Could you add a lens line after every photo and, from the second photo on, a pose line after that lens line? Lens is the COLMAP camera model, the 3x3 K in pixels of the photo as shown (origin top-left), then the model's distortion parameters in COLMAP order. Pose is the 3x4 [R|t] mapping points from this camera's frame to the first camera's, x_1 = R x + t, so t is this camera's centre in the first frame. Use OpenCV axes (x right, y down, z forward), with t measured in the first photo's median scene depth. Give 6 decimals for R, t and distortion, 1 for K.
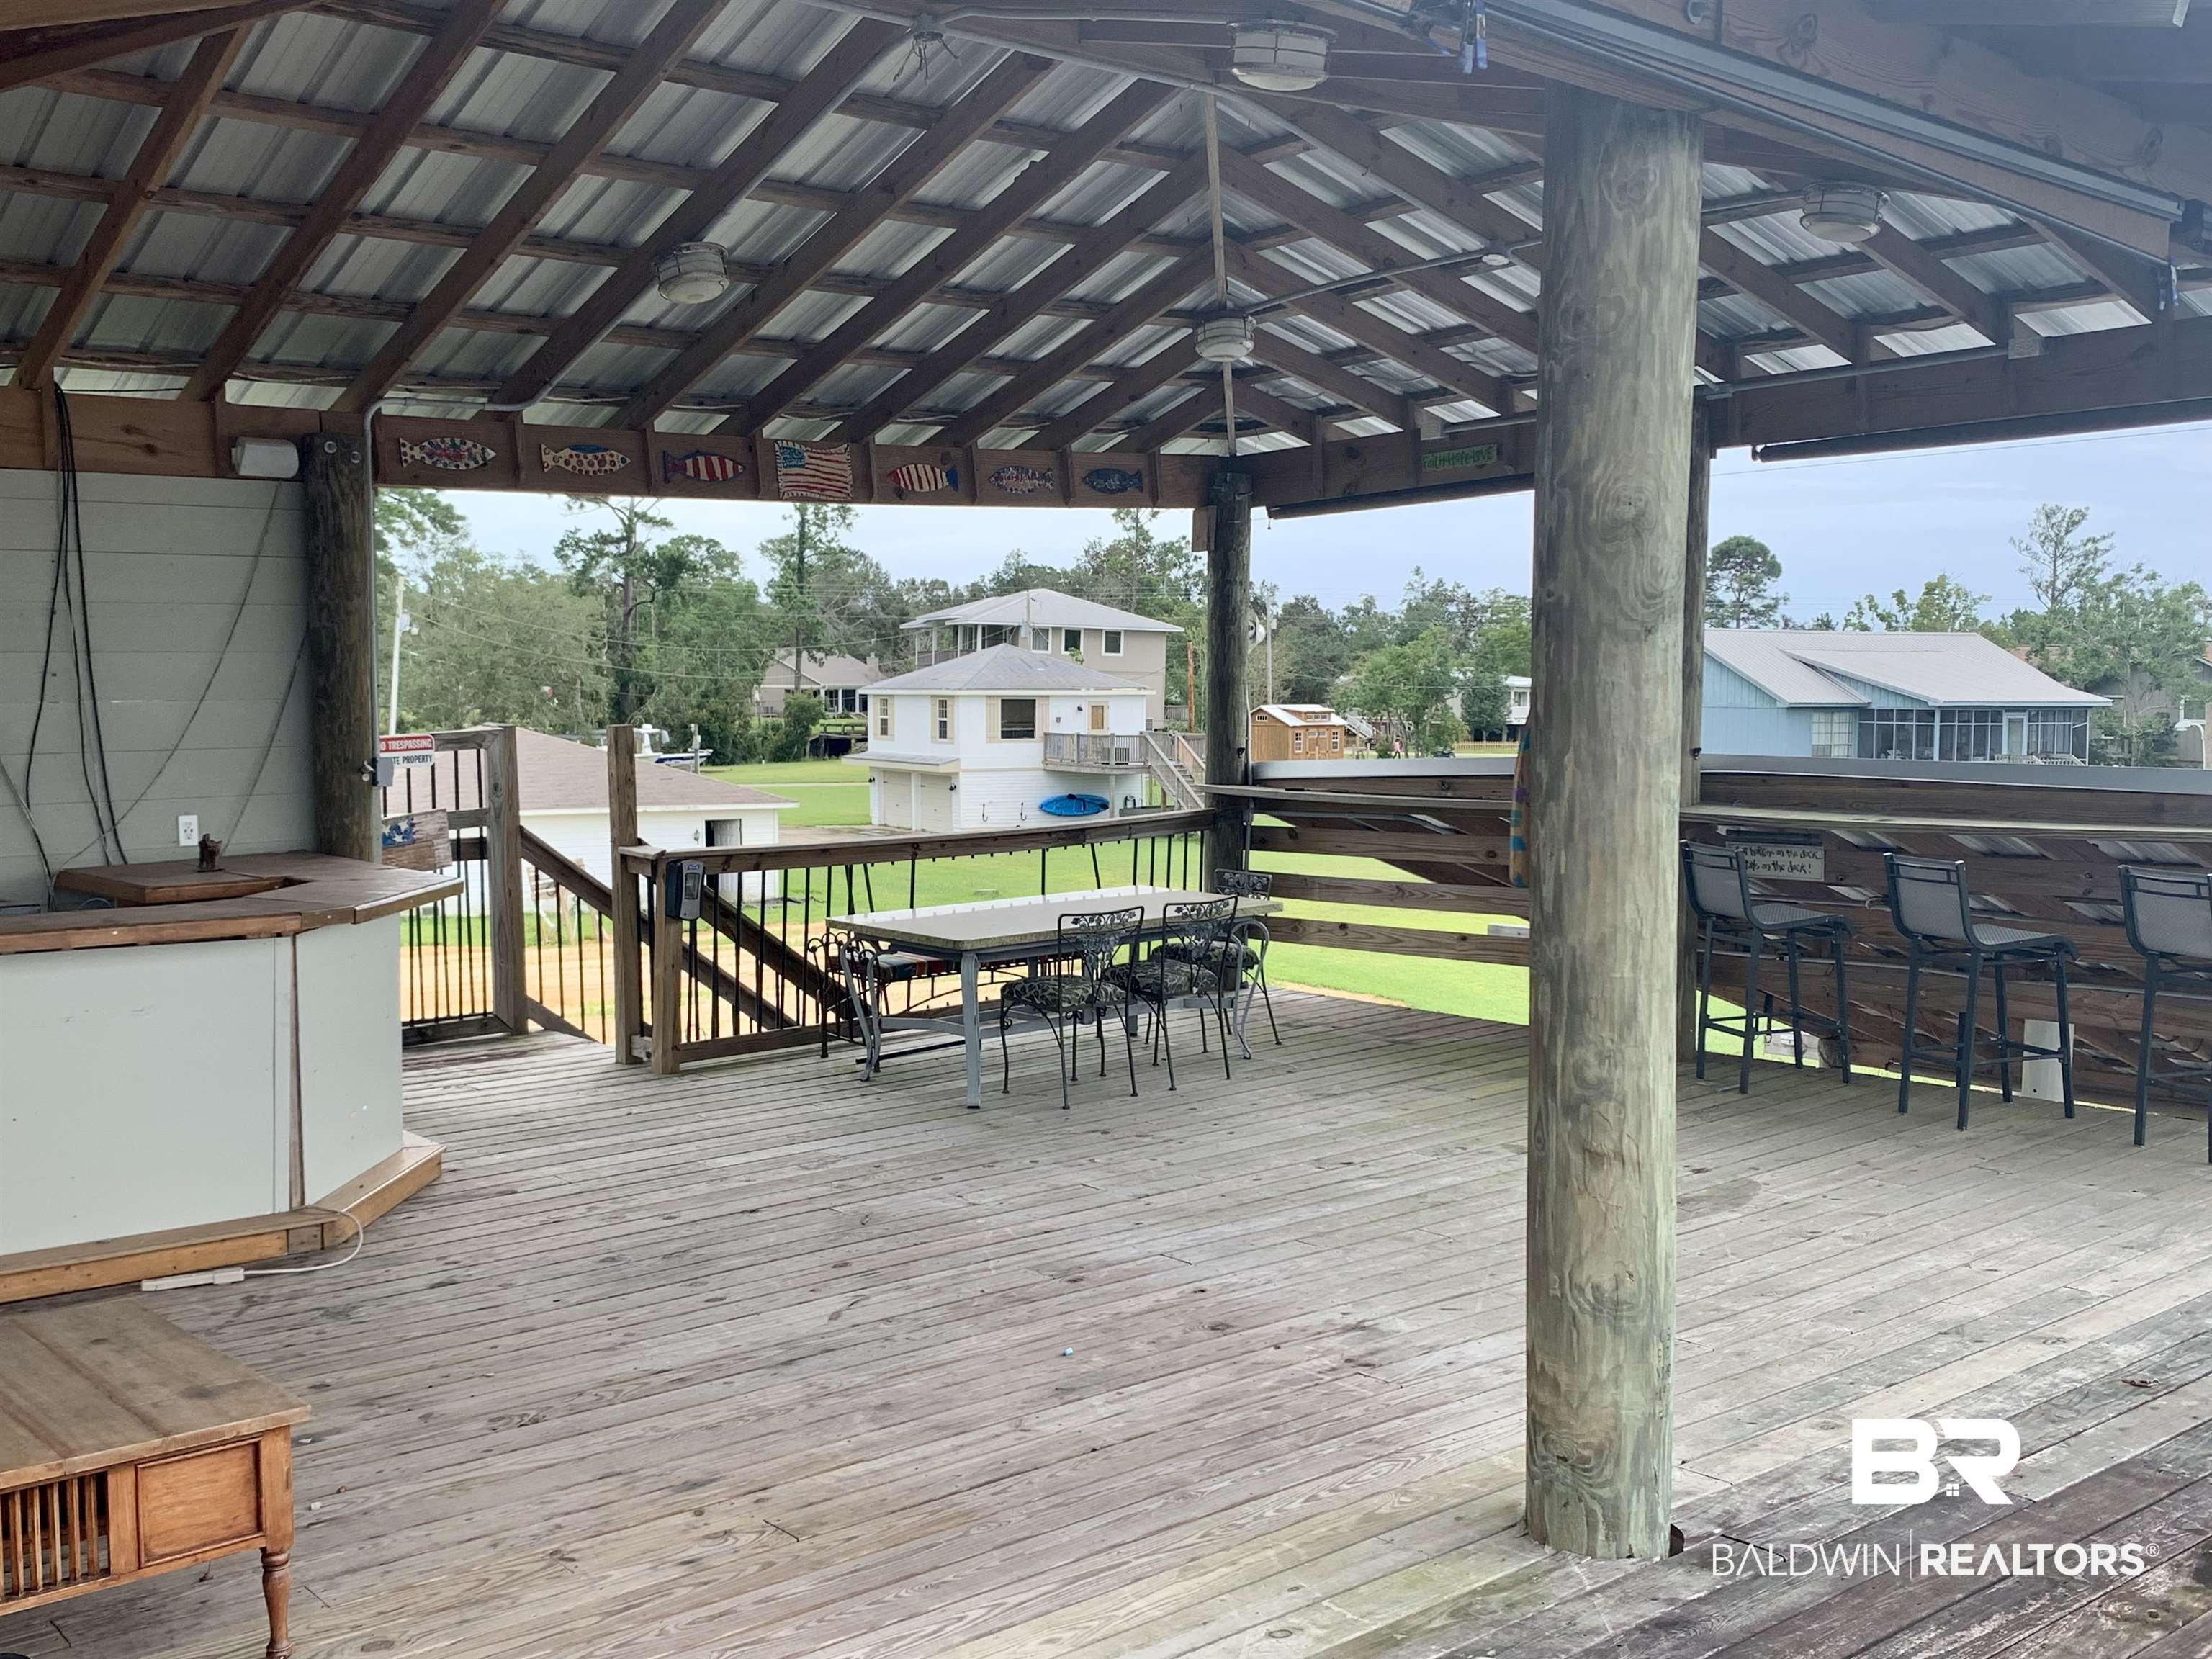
lens RADIAL K [[2076.1, 0, 1112.7], [0, 2076.1, 867.2], [0, 0, 1]] dist [0.152707, -0.441785]
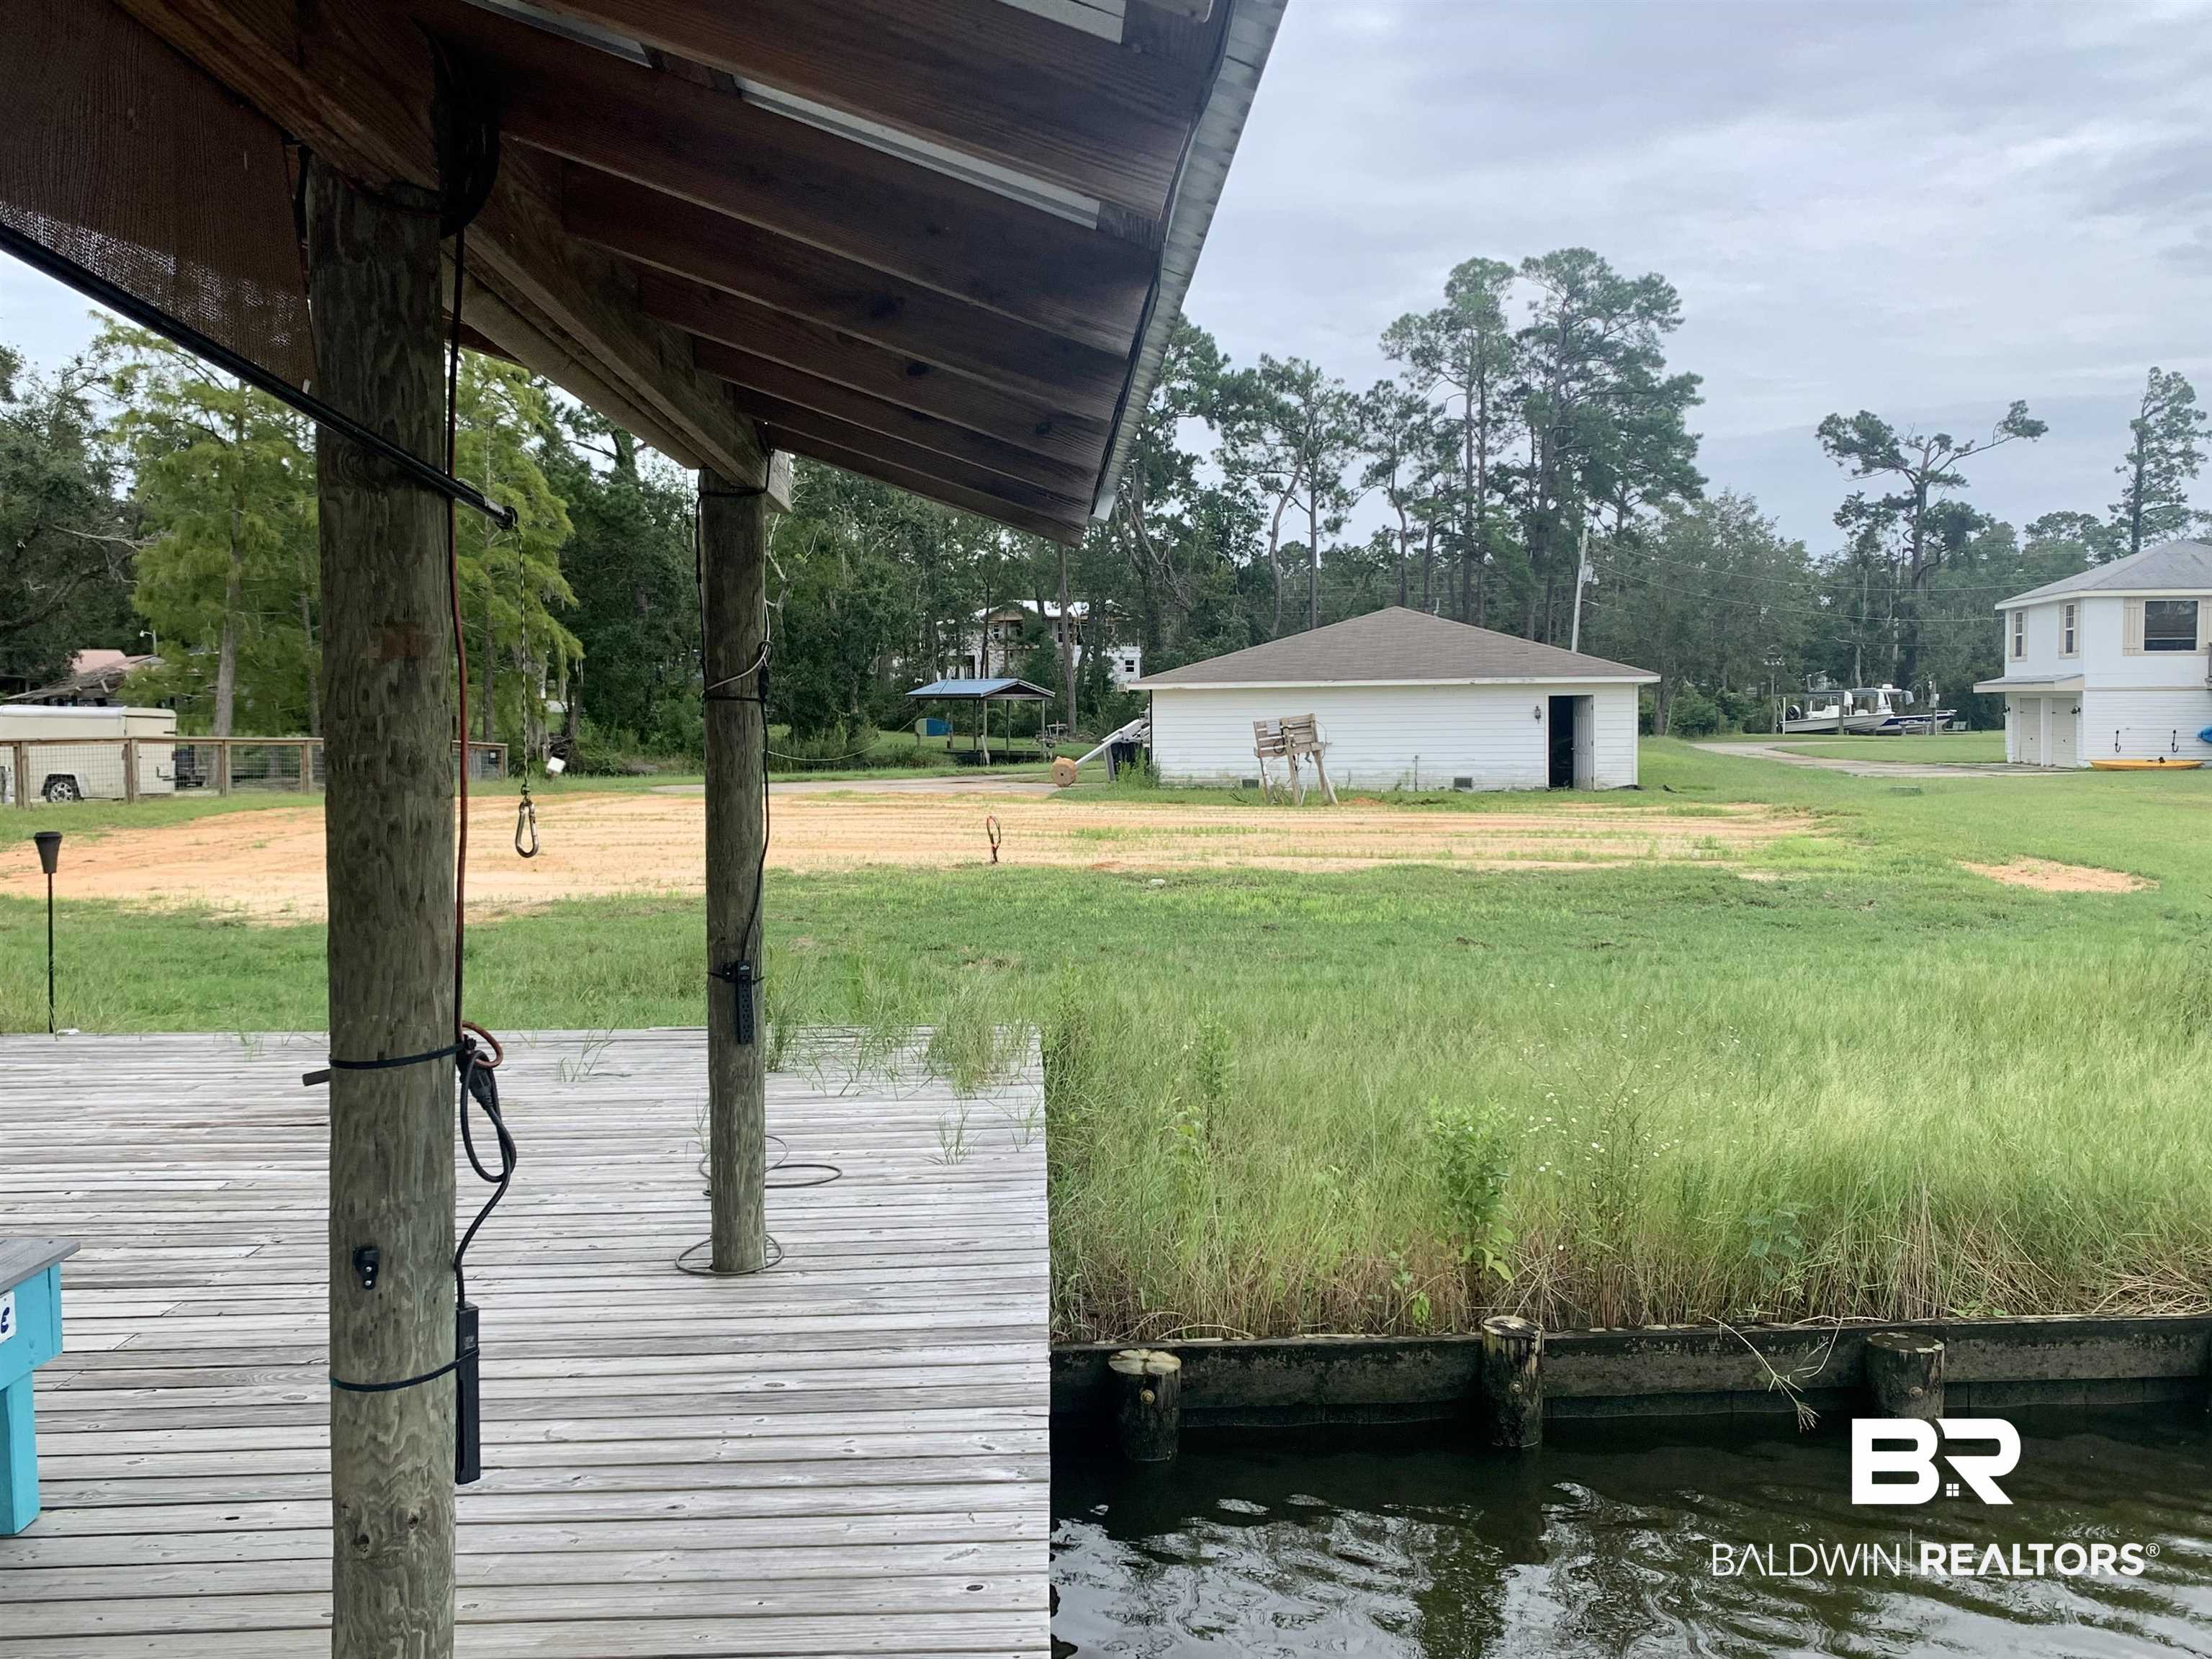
lens RADIAL K [[1986.1, 0, 1106.0], [0, 1986.1, 829.5], [0, 0, 1]] dist [-0.014160, -0.016948]
pose [[0.772104, 0.028546, -0.634854, 0.066332], [-0.042383, 0.999079, -0.006623, 0.016151], [0.634081, 0.032020, 0.772603, 0.079040]]
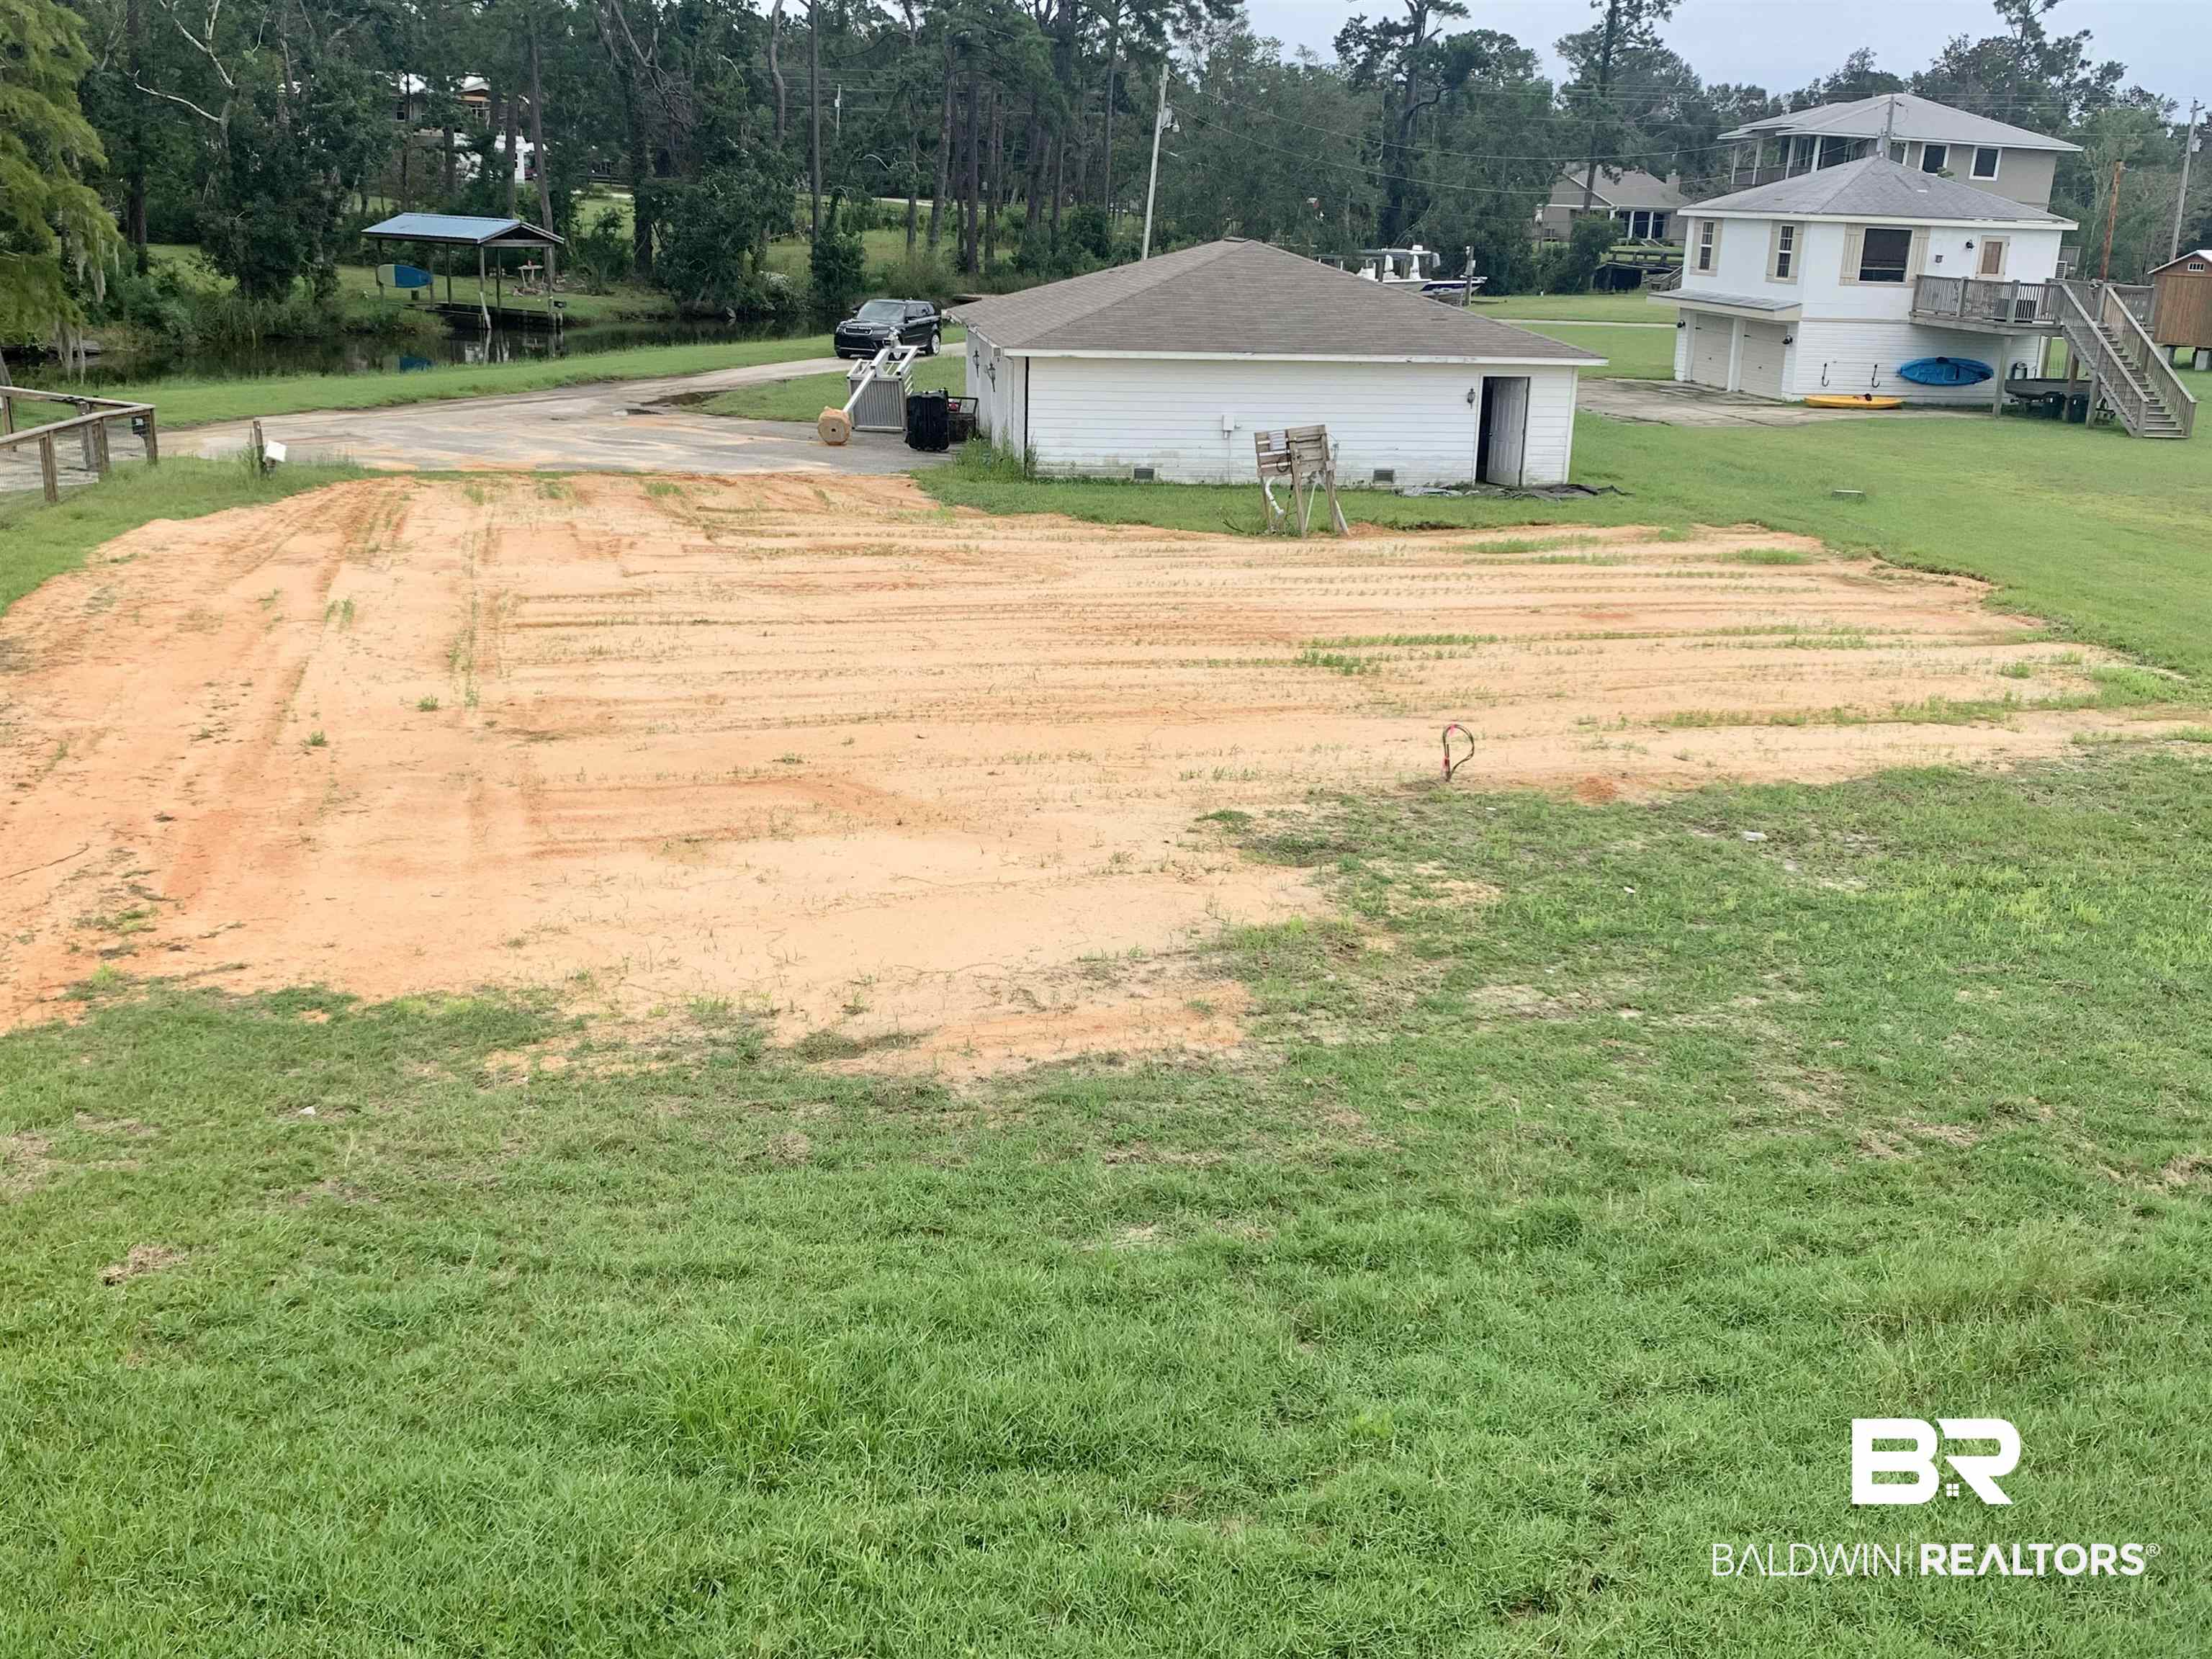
lens RADIAL K [[2128.4, 0, 1106.0], [0, 2128.4, 829.5], [0, 0, 1]] dist [0.002426, -0.034427]
pose [[0.935920, 0.128283, -0.328019, -0.015870], [-0.061026, 0.976289, 0.207691, -0.004735], [0.346885, -0.174365, 0.921557, 0.067512]]
